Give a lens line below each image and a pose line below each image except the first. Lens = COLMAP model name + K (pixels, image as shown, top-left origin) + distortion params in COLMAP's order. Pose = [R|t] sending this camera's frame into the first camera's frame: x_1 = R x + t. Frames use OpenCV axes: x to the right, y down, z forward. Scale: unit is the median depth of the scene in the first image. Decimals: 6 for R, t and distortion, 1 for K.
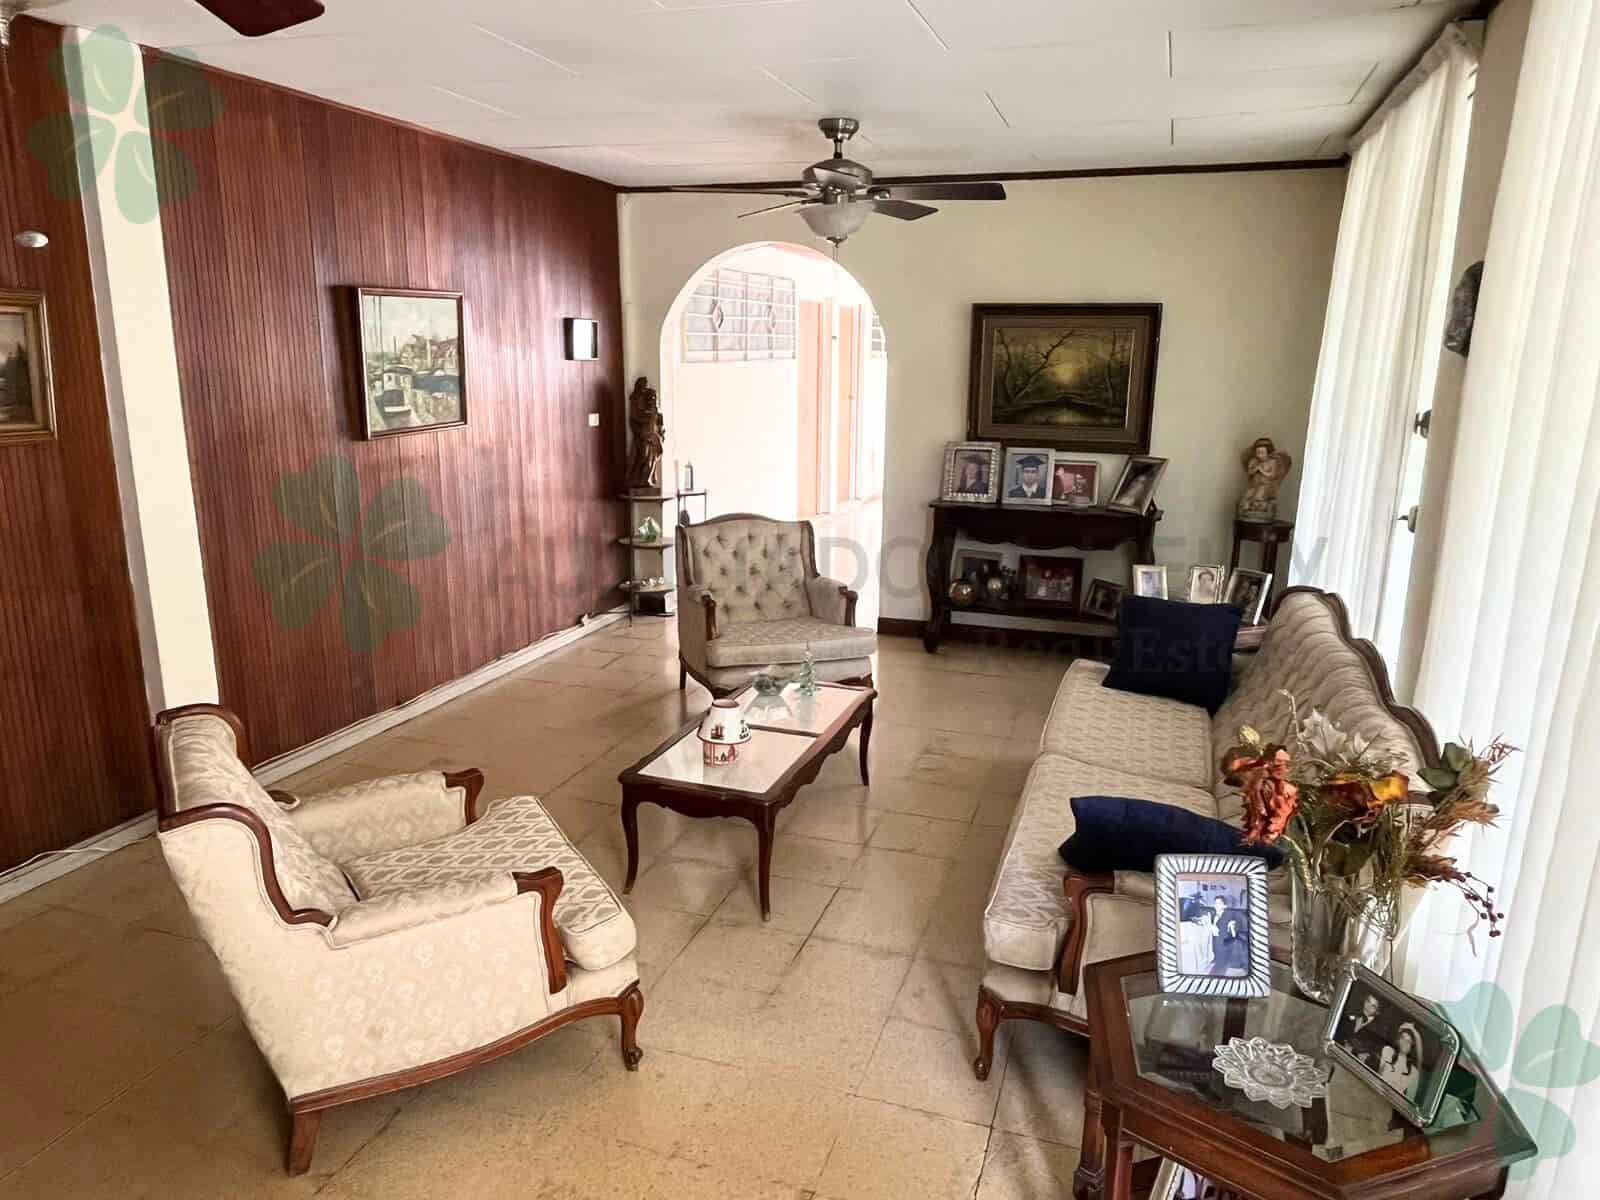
lens RADIAL K [[1075.3, 0, 800.3], [0, 1075.3, 611.9], [0, 0, 1]] dist [0.002144, -0.001123]
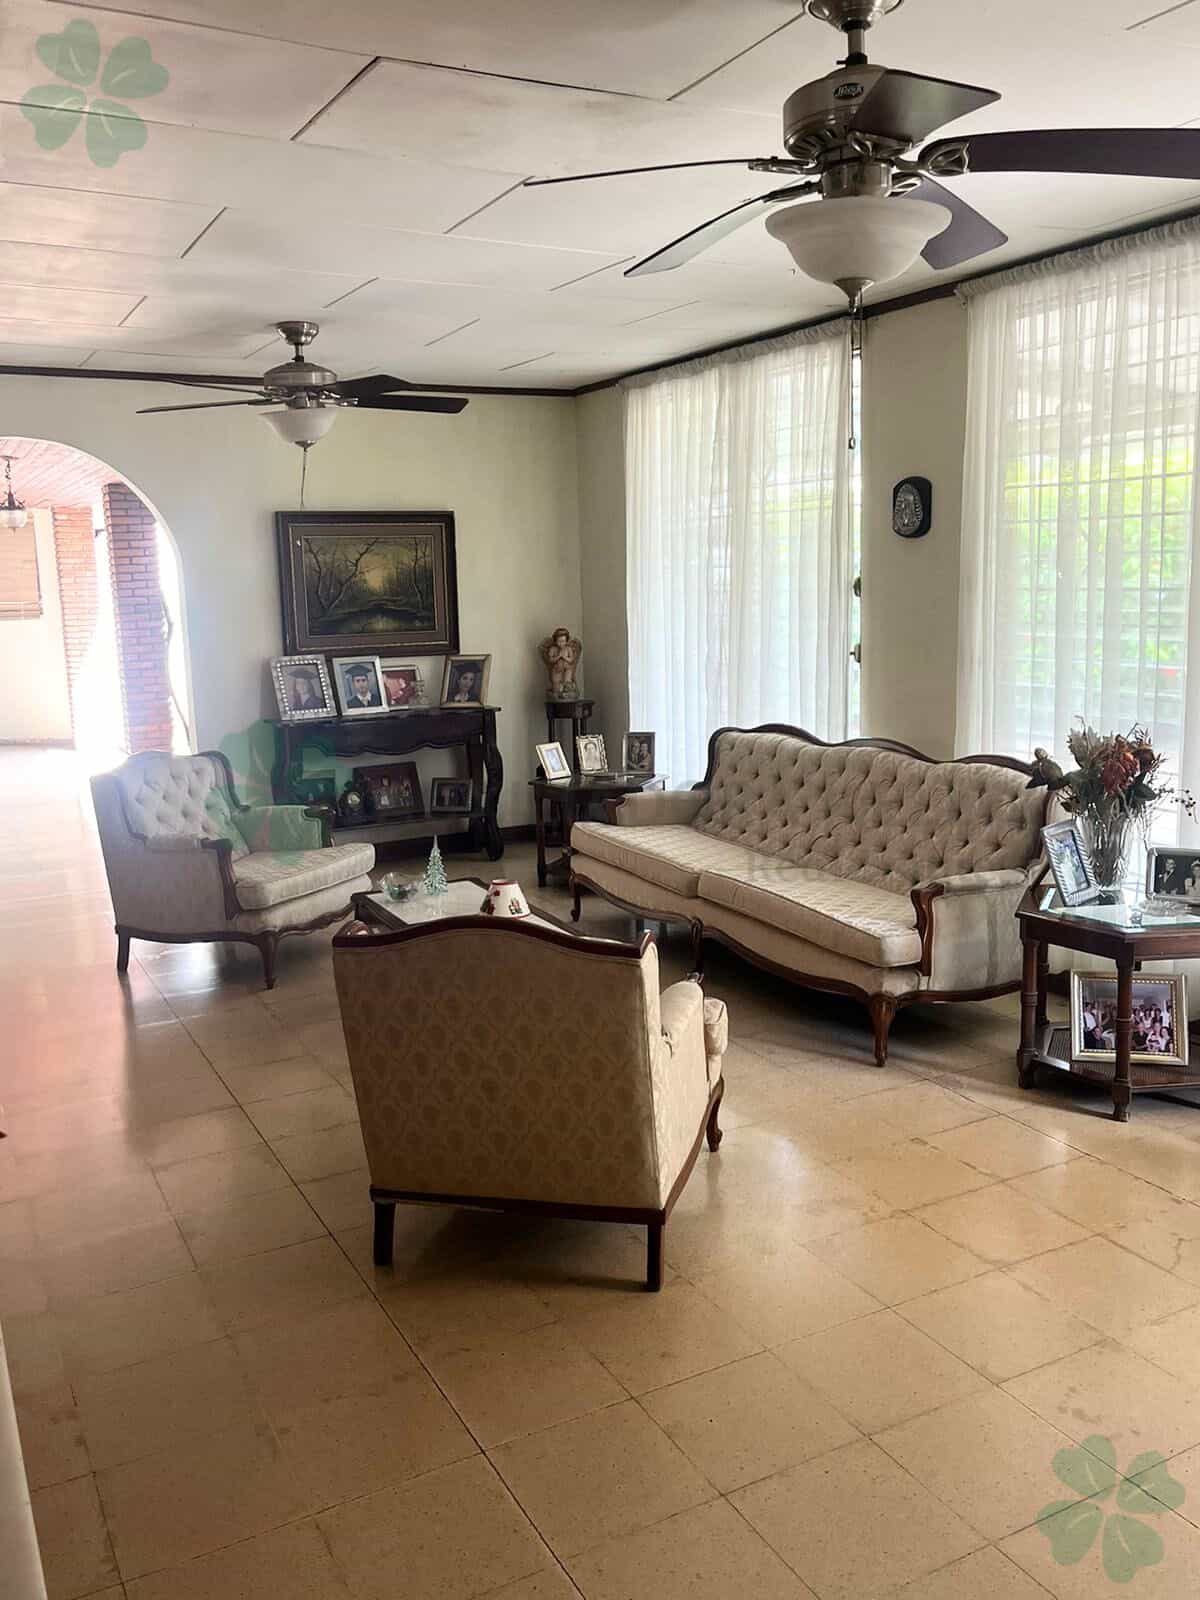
lens RADIAL K [[1325.6, 0, 600.0], [0, 1325.6, 800.0], [0, 0, 1]] dist [0.011500, -0.002084]
pose [[0.681397, -0.153736, 0.715586, -0.523815], [0.207316, 0.978191, 0.012743, 0.005956], [-0.701939, 0.139669, 0.698409, 0.018697]]
